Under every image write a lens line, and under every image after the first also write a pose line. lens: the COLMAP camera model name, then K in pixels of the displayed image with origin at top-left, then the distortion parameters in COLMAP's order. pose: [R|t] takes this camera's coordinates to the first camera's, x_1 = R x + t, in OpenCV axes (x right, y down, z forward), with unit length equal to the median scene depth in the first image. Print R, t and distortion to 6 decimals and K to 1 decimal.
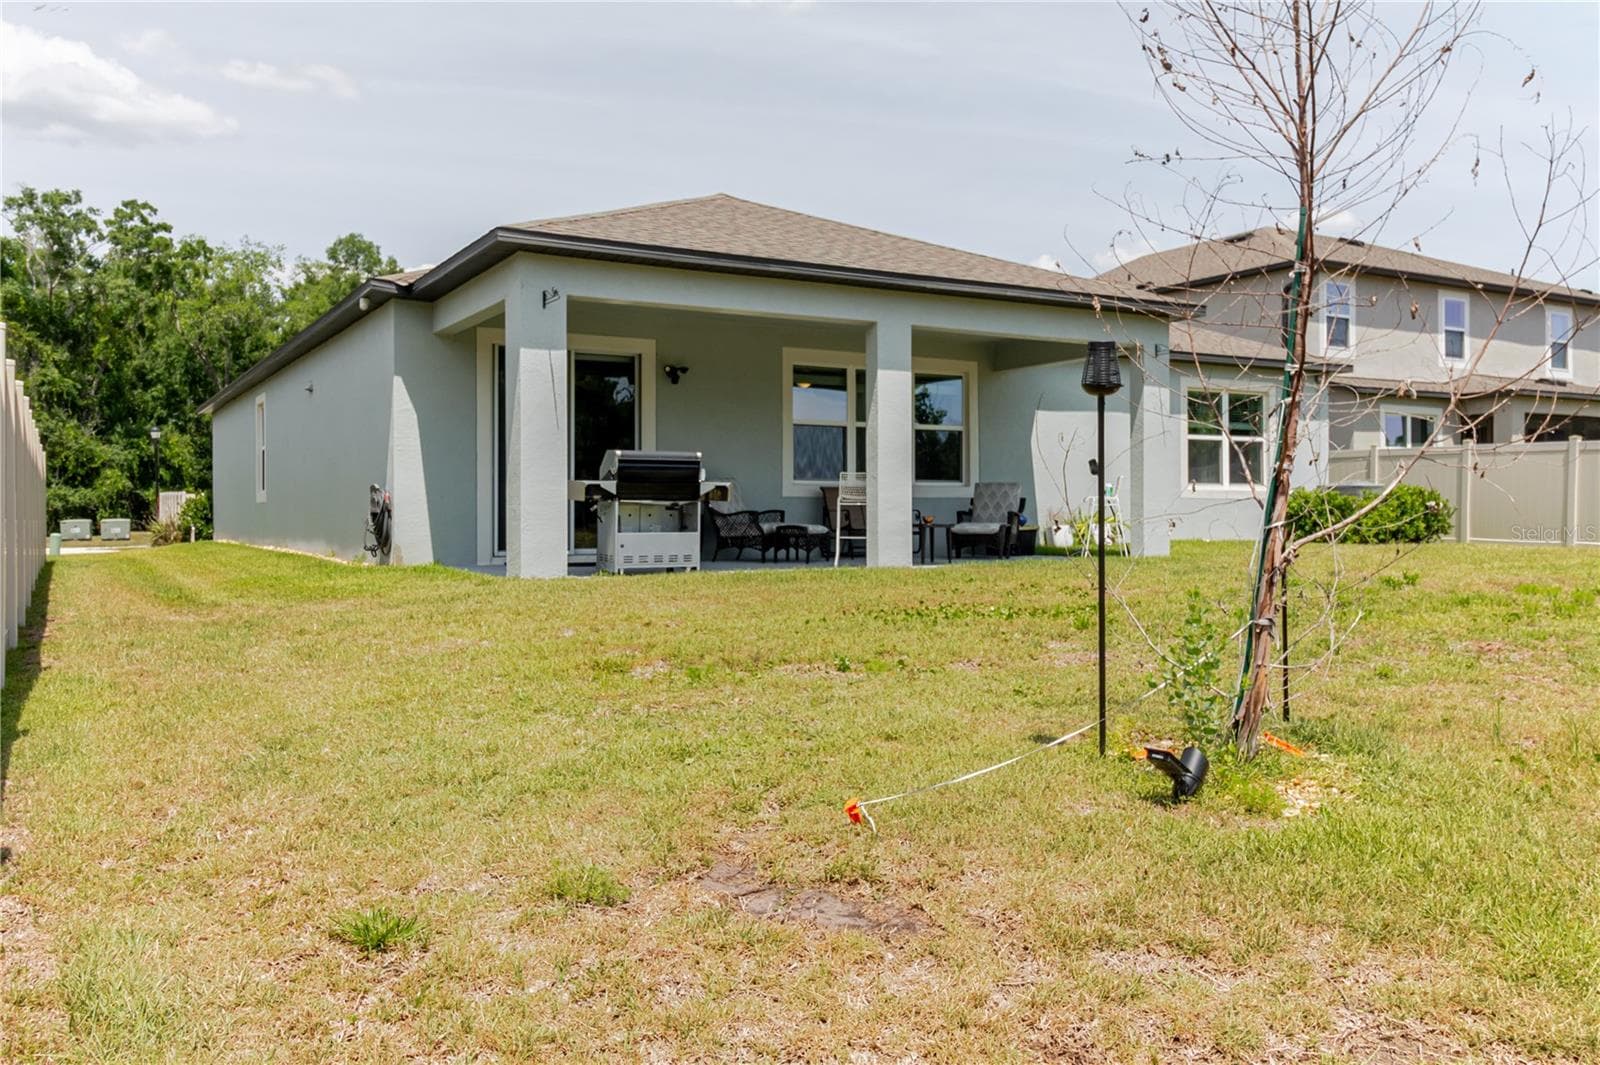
lens RADIAL K [[1274.7, 0, 809.3], [0, 1274.7, 515.6], [0, 0, 1]] dist [0.000997, 0.000629]
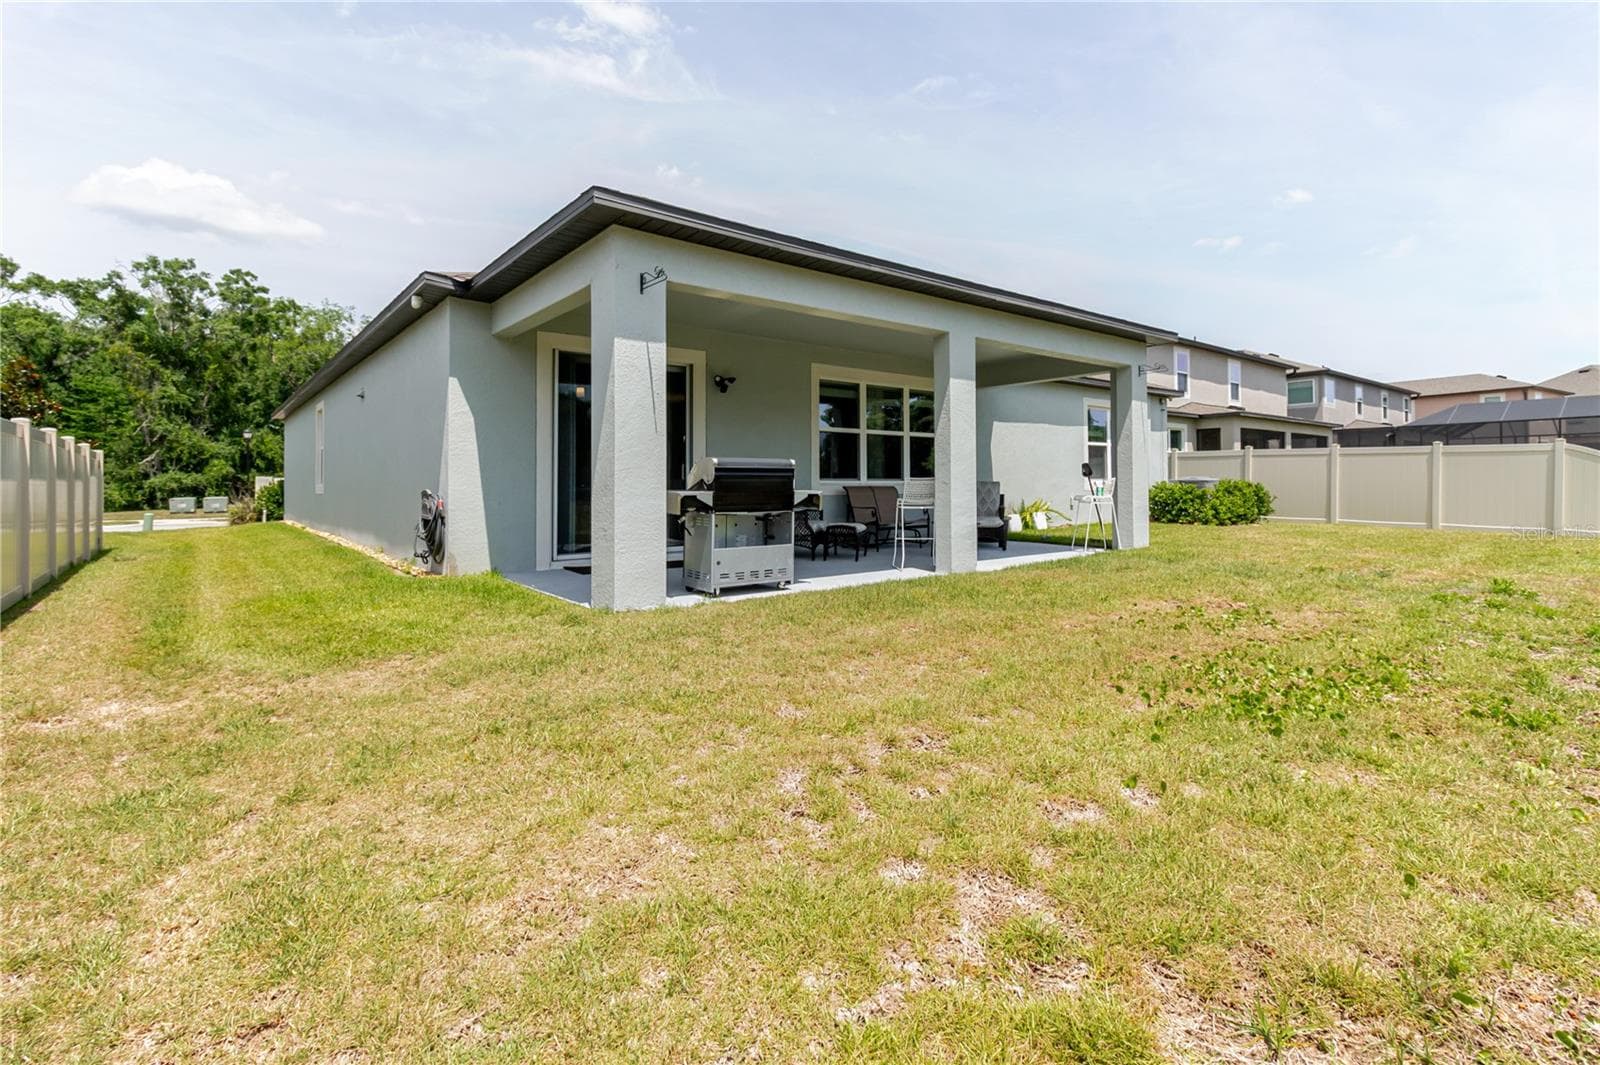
lens RADIAL K [[751.1, 0, 811.3], [0, 751.1, 470.8], [0, 0, 1]] dist [0.002635, 0.001385]
pose [[0.988321, 0.000356, 0.152389, -0.093928], [0.002733, 0.999795, -0.020064, -0.017773], [-0.152365, 0.020246, 0.988117, 0.264161]]
